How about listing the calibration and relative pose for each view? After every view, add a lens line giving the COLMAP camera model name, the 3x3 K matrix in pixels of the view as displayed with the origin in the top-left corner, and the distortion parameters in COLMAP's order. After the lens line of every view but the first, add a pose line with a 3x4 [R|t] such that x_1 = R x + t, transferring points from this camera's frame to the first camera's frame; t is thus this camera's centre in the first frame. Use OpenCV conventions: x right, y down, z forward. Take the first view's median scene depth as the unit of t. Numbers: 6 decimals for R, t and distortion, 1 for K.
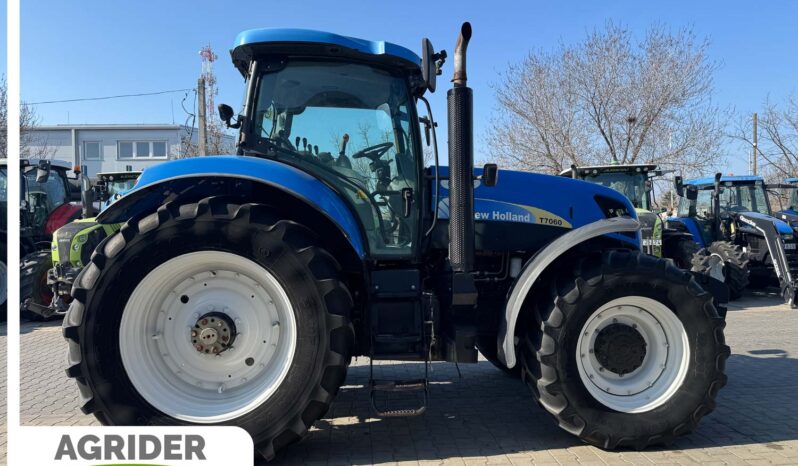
lens RADIAL K [[571.6, 0, 398.7], [0, 571.6, 209.9], [0, 0, 1]] dist [0.067316, -0.001520]
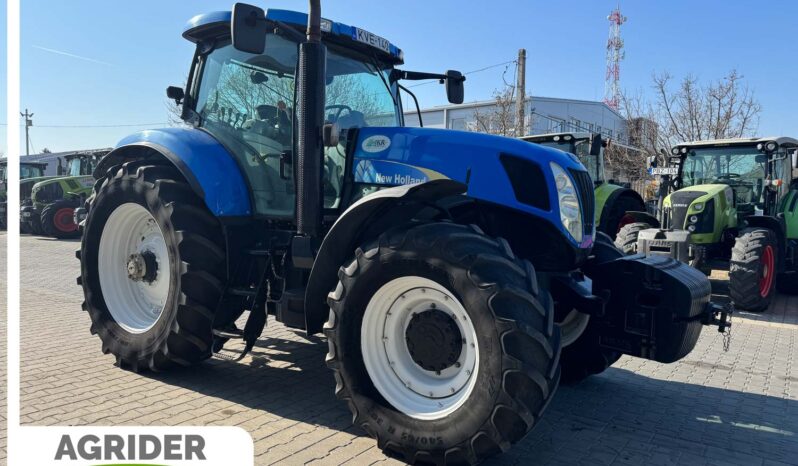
lens RADIAL K [[571.6, 0, 398.7], [0, 571.6, 209.9], [0, 0, 1]] dist [0.067316, -0.001520]
pose [[0.764166, 0.040691, -0.643734, 0.917265], [-0.006520, 0.998445, 0.055372, 0.010710], [0.644986, -0.038116, 0.763243, 0.374571]]
